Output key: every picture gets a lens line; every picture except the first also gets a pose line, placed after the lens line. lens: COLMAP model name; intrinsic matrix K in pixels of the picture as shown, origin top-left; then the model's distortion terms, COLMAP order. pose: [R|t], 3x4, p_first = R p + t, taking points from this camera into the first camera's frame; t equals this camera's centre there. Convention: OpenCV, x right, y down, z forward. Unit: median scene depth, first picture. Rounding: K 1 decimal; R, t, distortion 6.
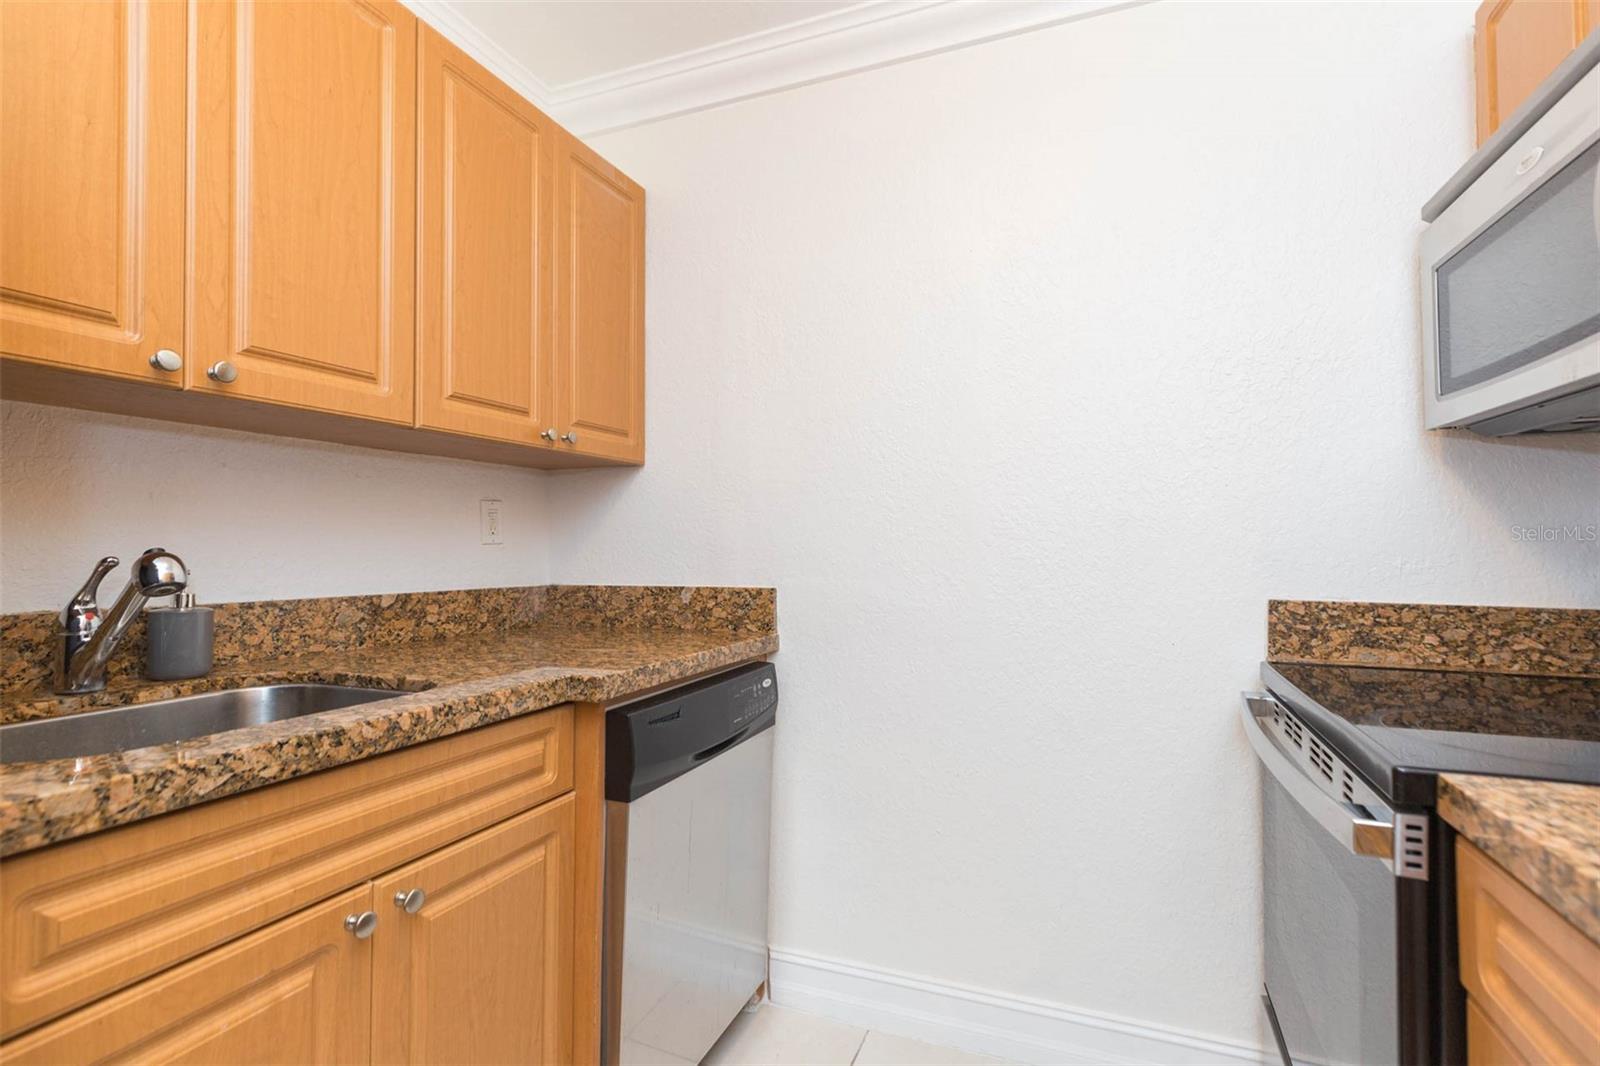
lens RADIAL K [[765.8, 0, 800.0], [0, 765.8, 533.0], [0, 0, 1]] dist [-0.000112, 0.000006]
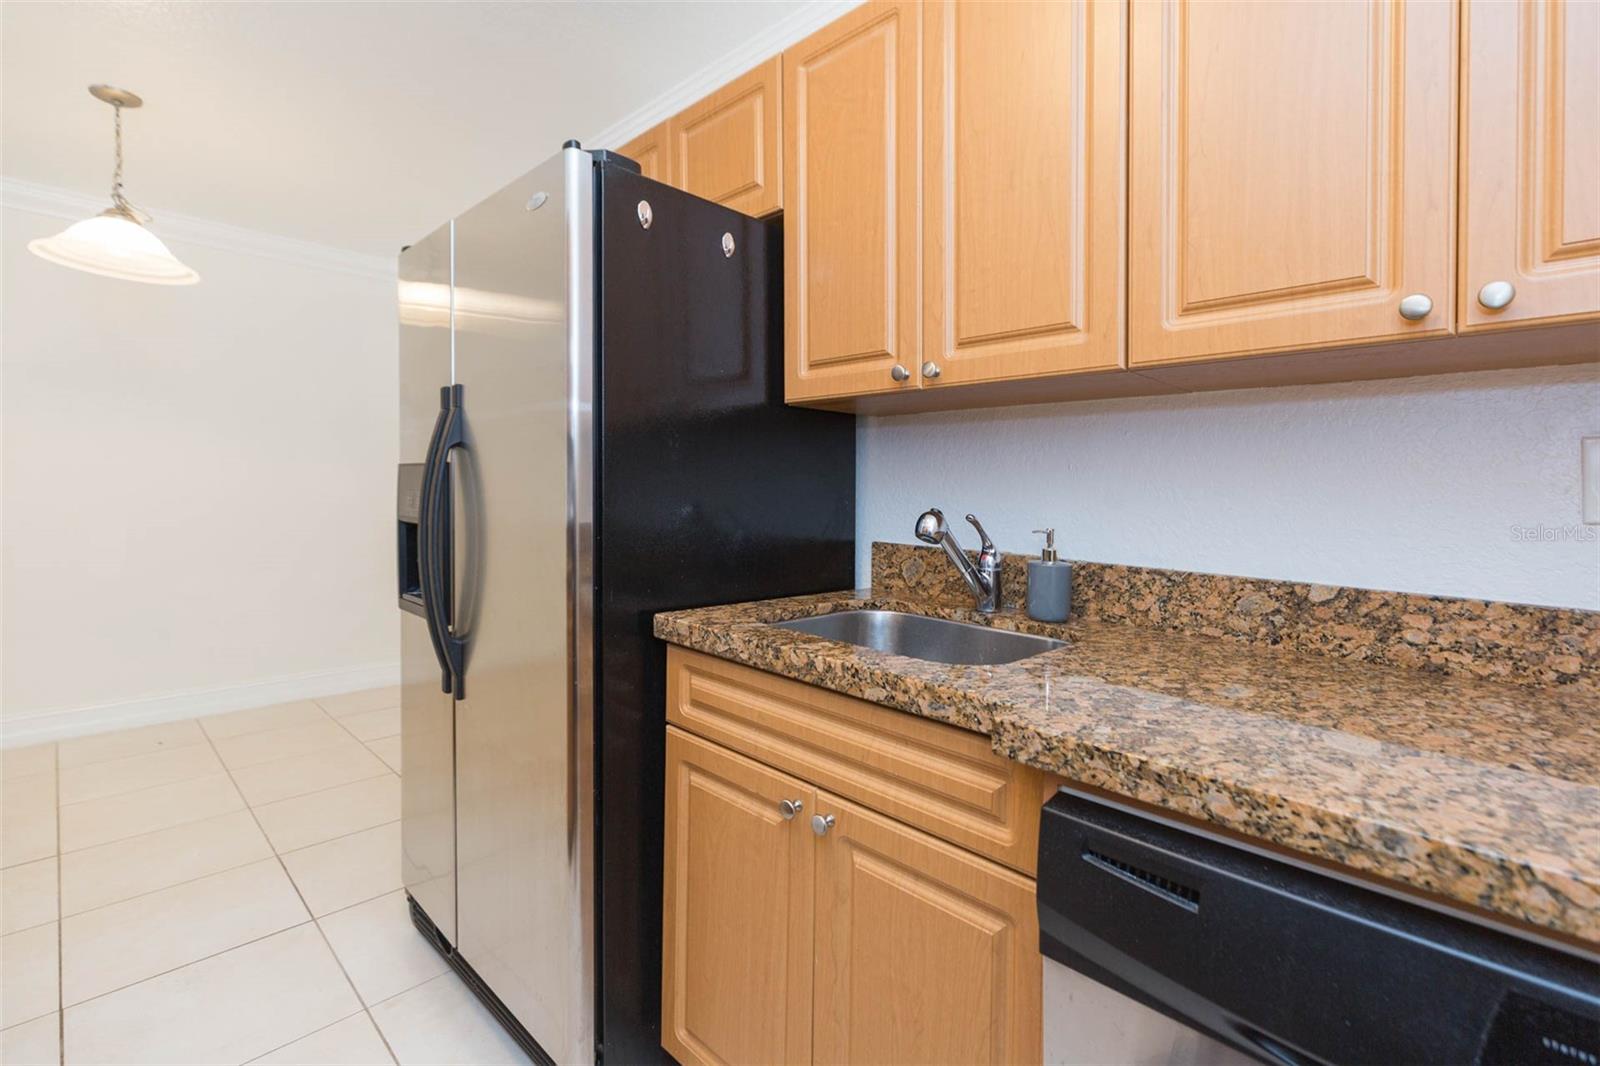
lens RADIAL K [[743.5, 0, 796.9], [0, 743.5, 505.1], [0, 0, 1]] dist [-0.000881, 0.000027]
pose [[-0.395315, 0.014730, -0.918428, 0.352551], [-0.004085, 0.999833, 0.017793, -0.006584], [0.918537, 0.010785, -0.395189, 0.971281]]
